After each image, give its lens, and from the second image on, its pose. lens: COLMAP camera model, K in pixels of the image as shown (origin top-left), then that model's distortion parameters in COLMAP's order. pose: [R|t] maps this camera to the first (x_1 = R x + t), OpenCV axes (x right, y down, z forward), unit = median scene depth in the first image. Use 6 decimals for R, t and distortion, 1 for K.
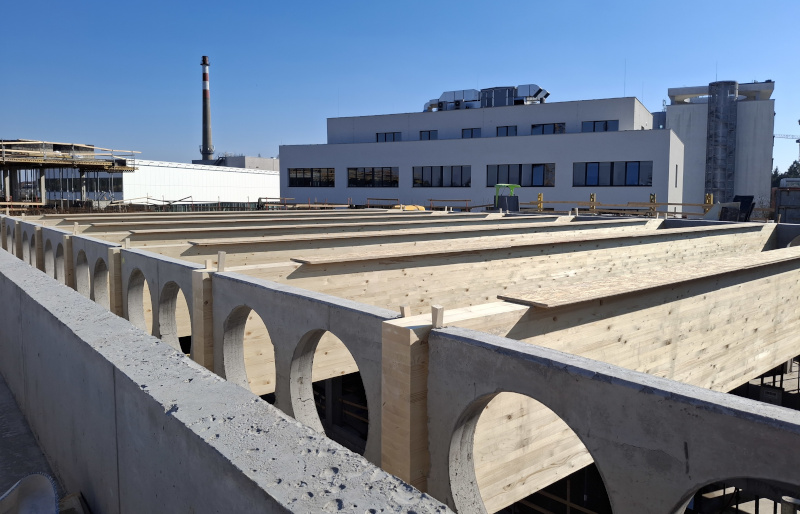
lens RADIAL K [[564.0, 0, 399.6], [0, 564.0, 231.4], [0, 0, 1]] dist [0.170631, -0.330724]
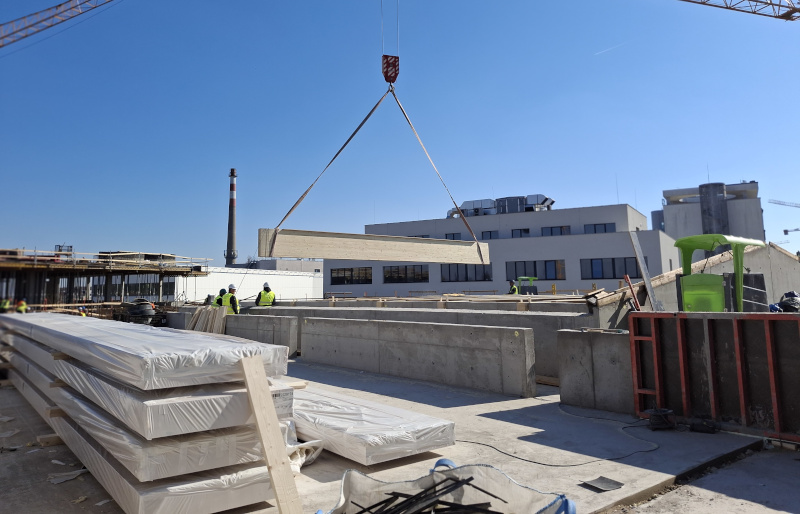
lens RADIAL K [[564.0, 0, 399.6], [0, 564.0, 231.4], [0, 0, 1]] dist [0.170631, -0.330724]
pose [[0.999561, -0.024093, -0.017221, -0.038824], [0.020778, 0.984899, -0.171881, 0.015590], [0.021102, 0.171448, 0.984967, -0.152007]]
